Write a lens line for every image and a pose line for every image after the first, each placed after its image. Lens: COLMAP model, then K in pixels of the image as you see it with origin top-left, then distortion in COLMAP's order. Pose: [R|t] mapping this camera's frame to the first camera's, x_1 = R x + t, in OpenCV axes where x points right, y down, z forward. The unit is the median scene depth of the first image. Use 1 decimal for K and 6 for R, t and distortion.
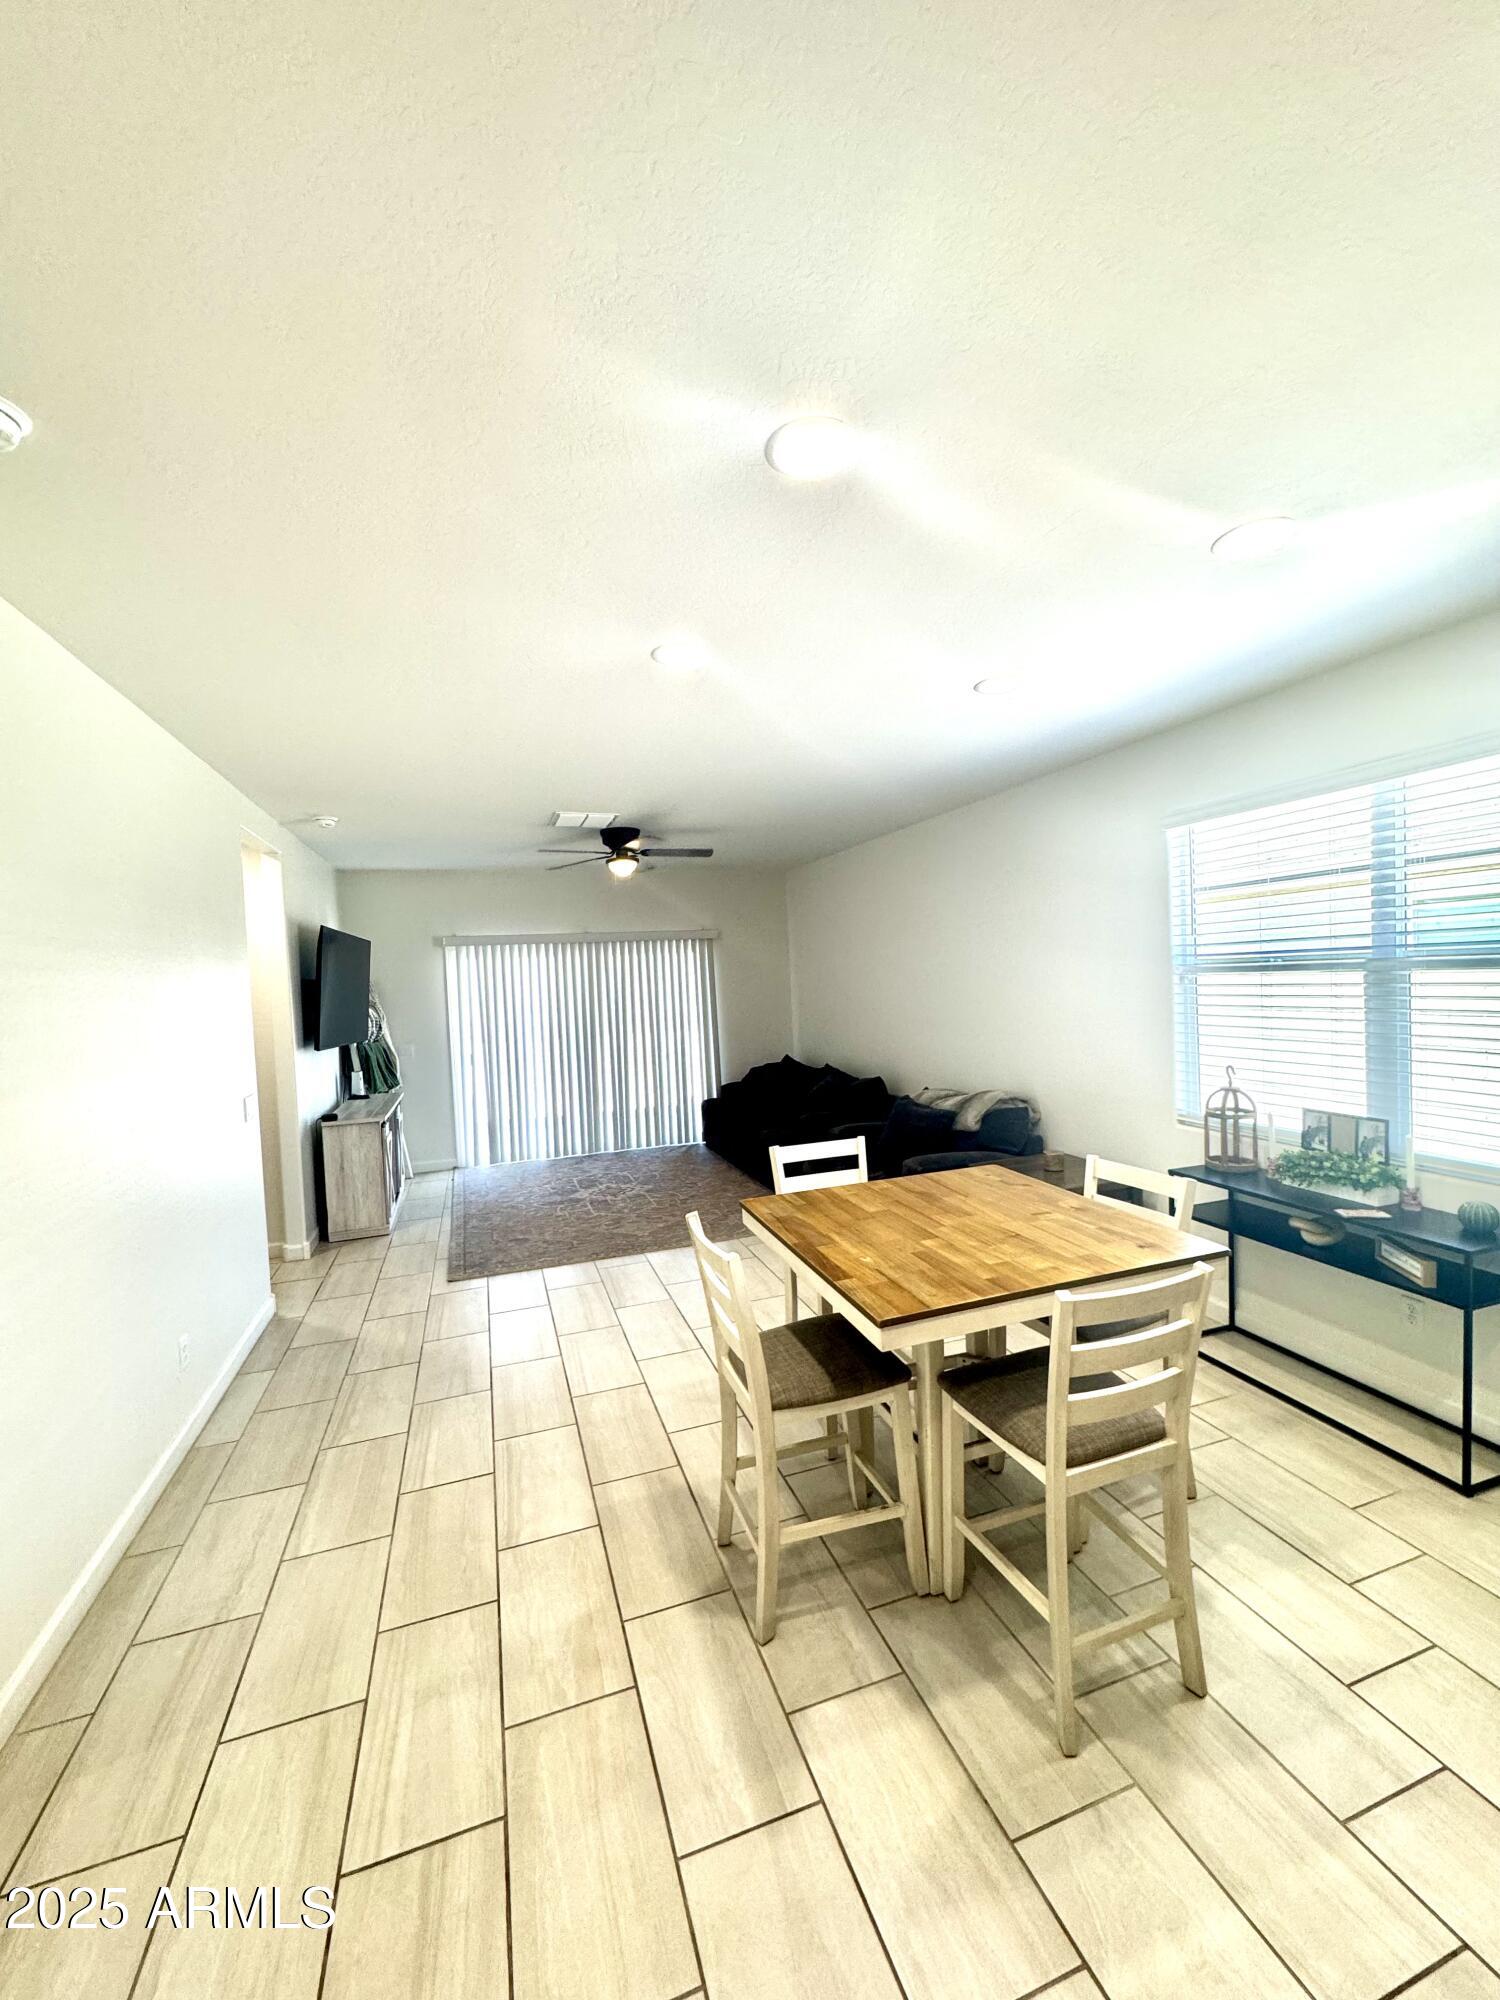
lens RADIAL K [[796.5, 0, 750.6], [0, 796.5, 999.6], [0, 0, 1]] dist [-0.007442, 0.000807]
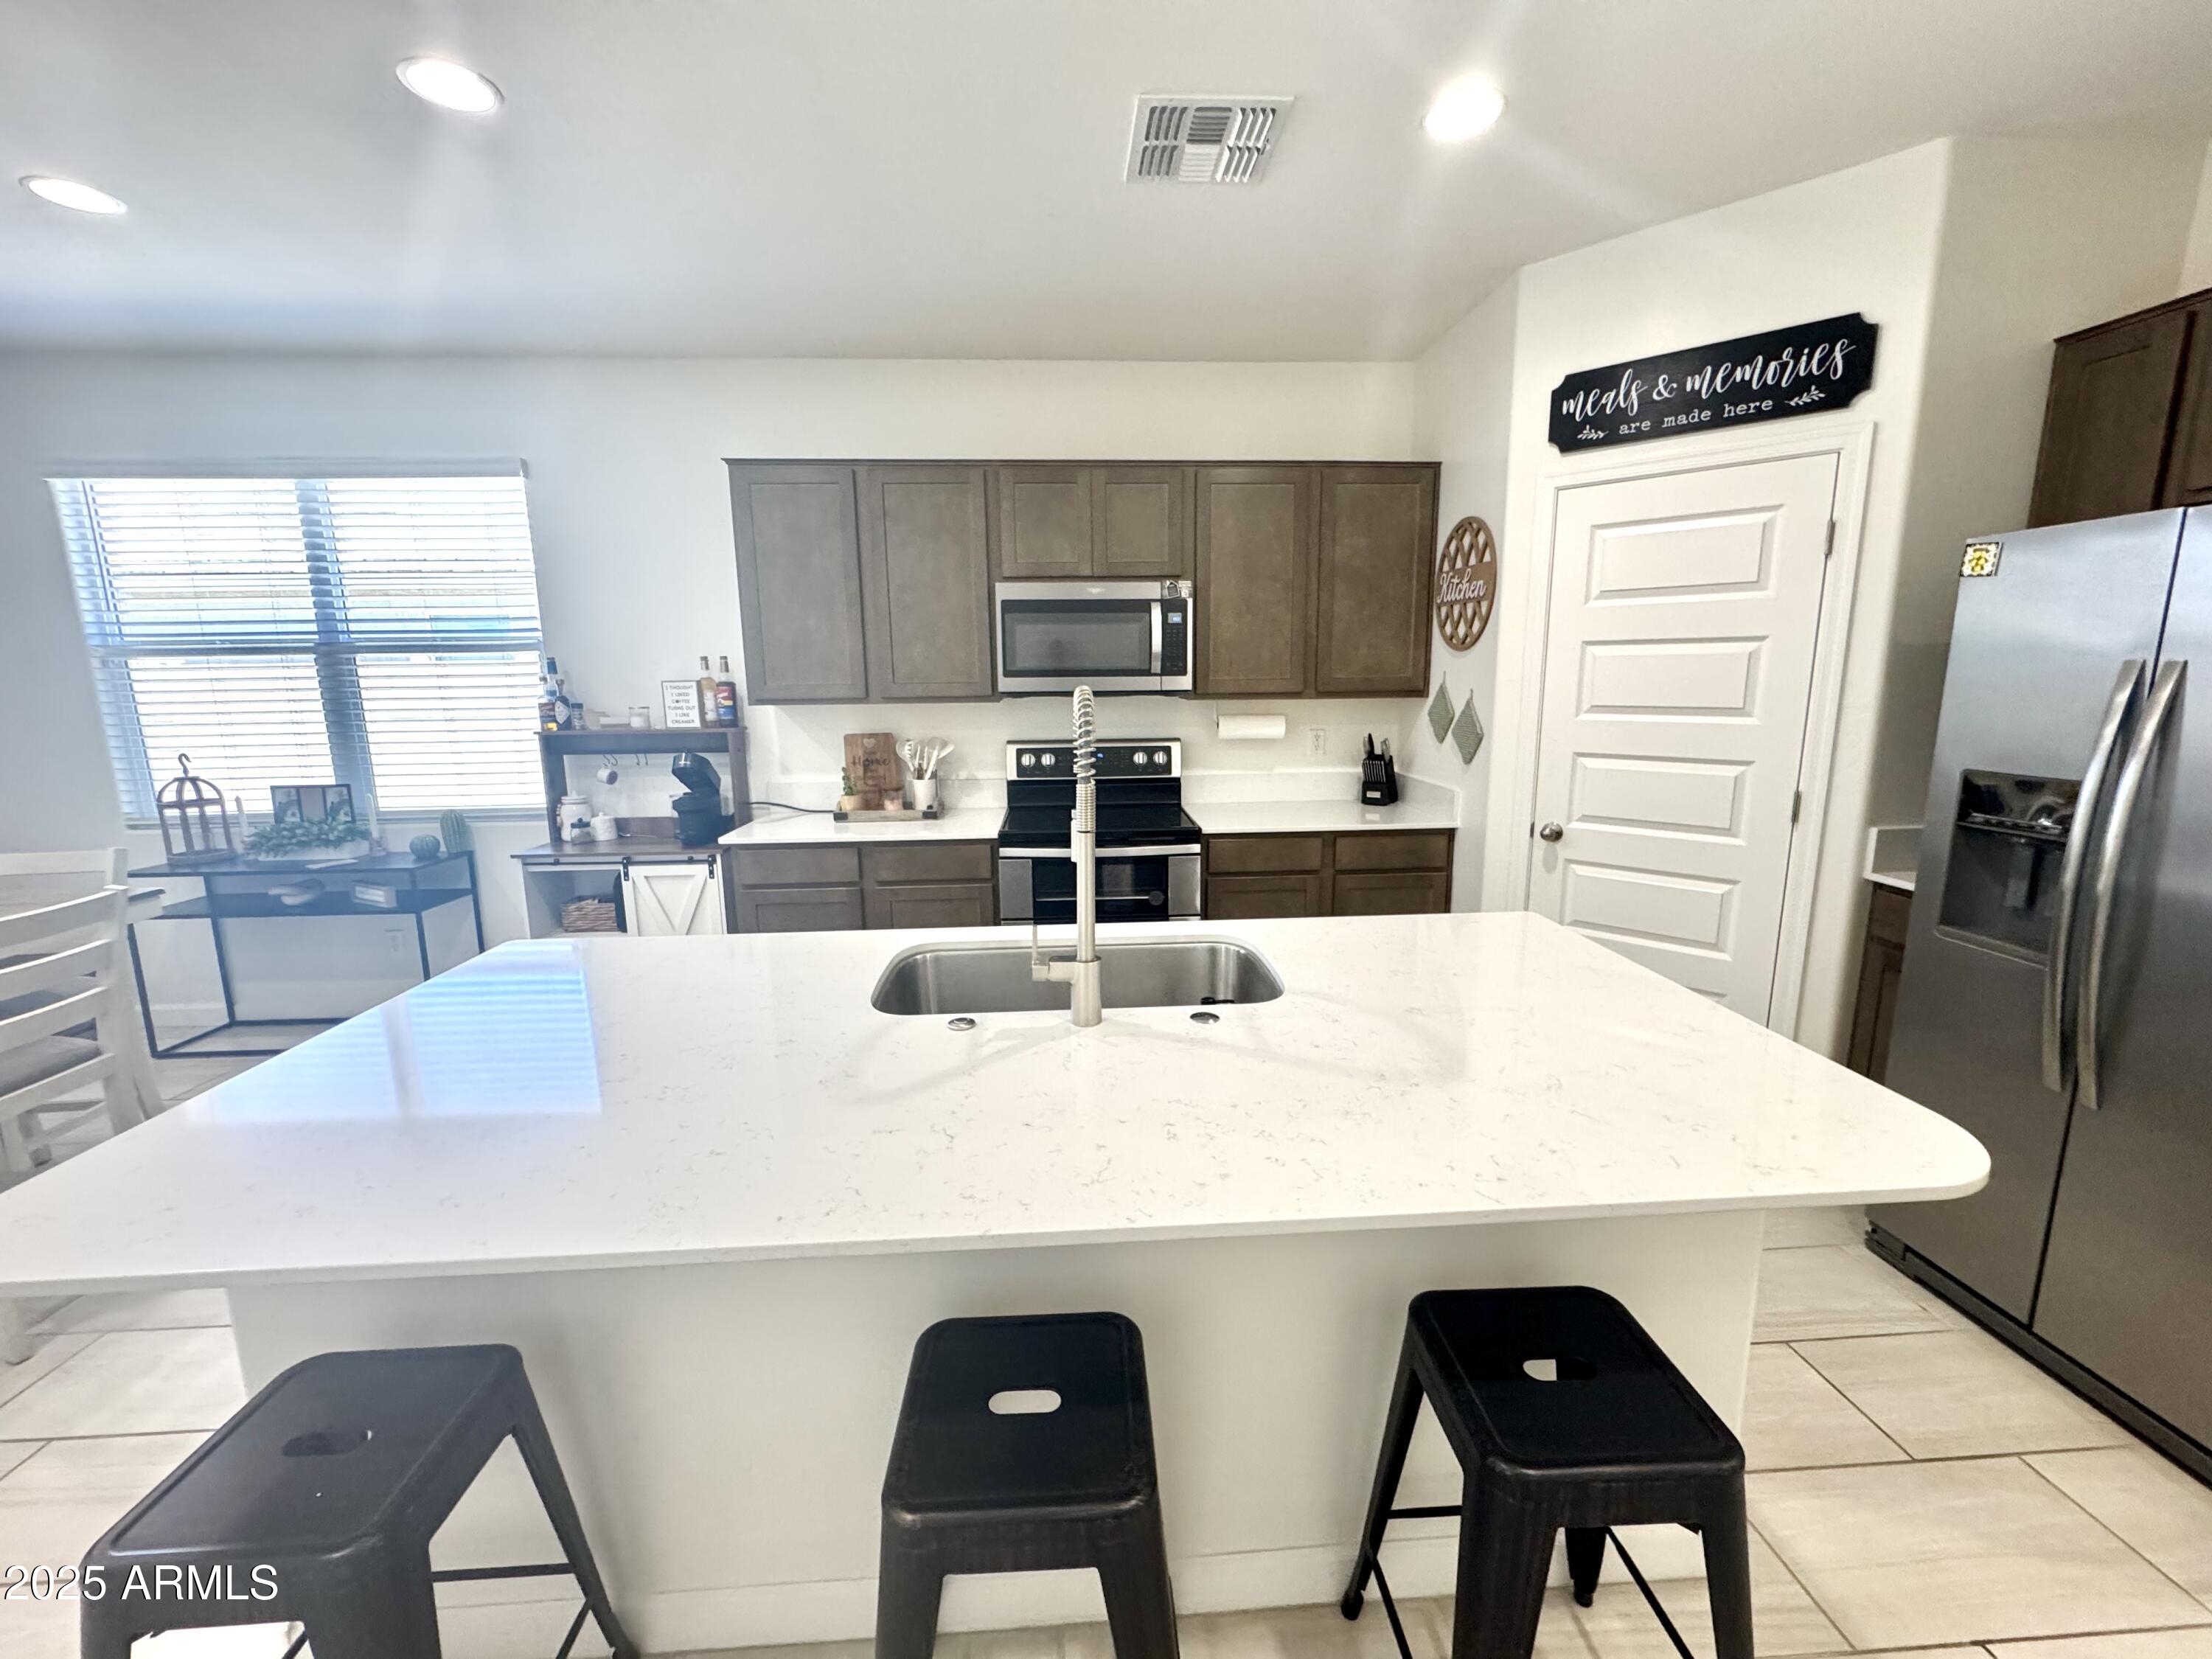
lens RADIAL K [[881.0, 0, 1110.1], [0, 881.0, 829.6], [0, 0, 1]] dist [-0.007442, 0.000807]
pose [[0.263970, -0.131064, 0.955585, -0.128381], [0.031370, 0.991367, 0.127306, 0.085125], [-0.964021, -0.003628, 0.265802, -0.391196]]
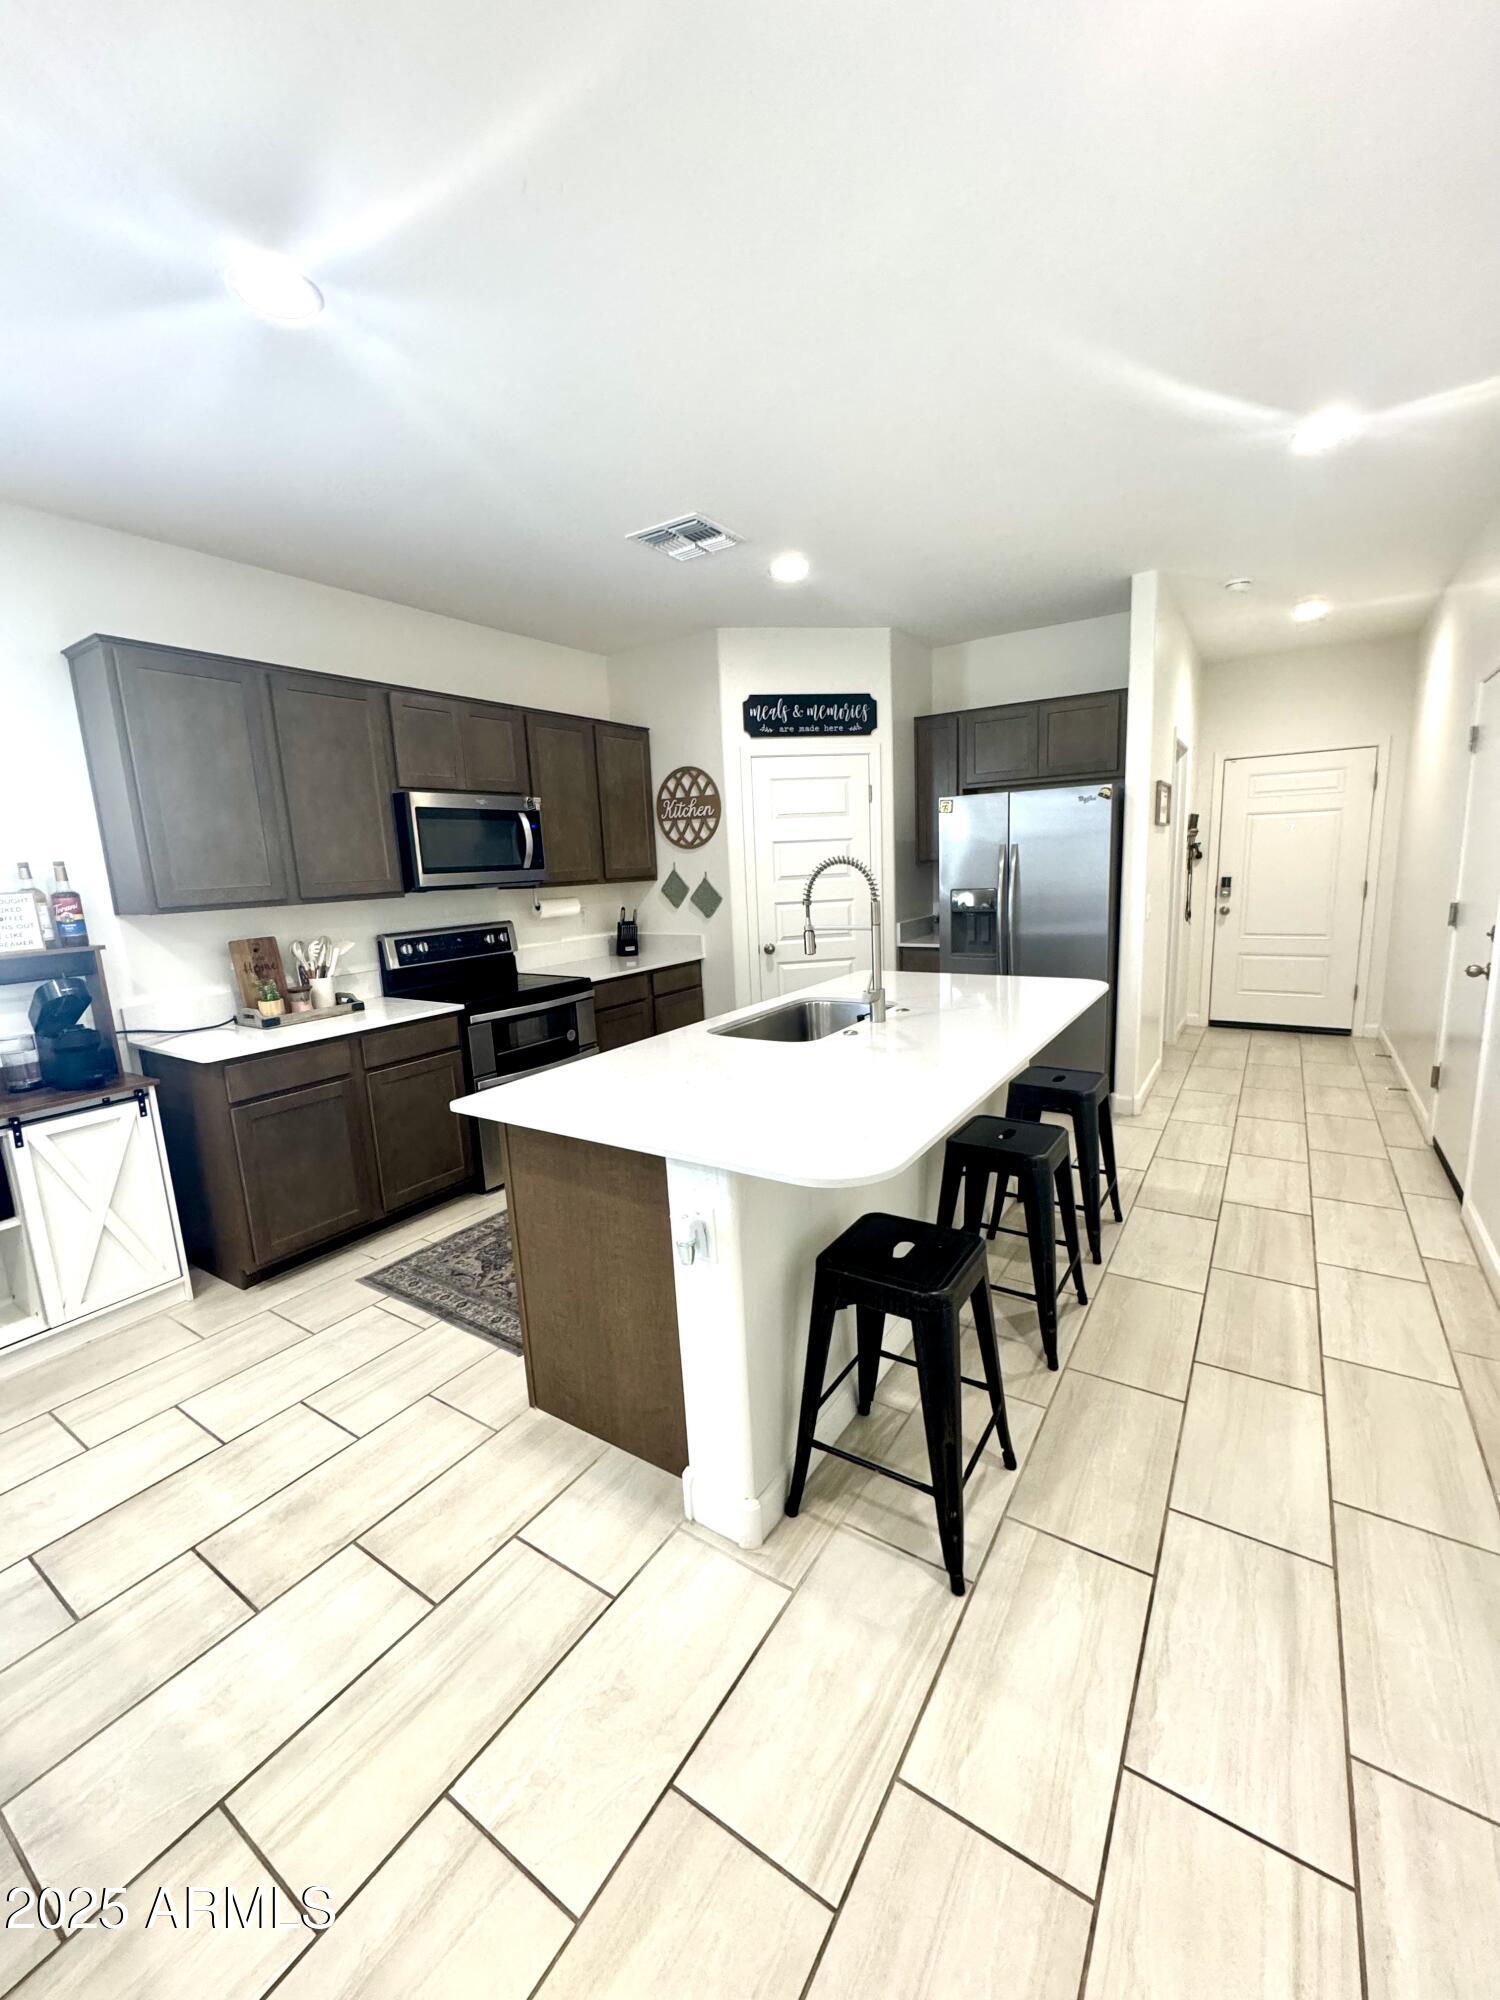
lens RADIAL K [[796.5, 0, 752.0], [0, 796.5, 1005.2], [0, 0, 1]] dist [-0.007442, 0.000807]
pose [[-0.613077, -0.070804, 0.786844, -0.291492], [0.097566, 0.981566, 0.164345, 0.075140], [-0.783975, 0.177525, -0.594868, 0.390476]]
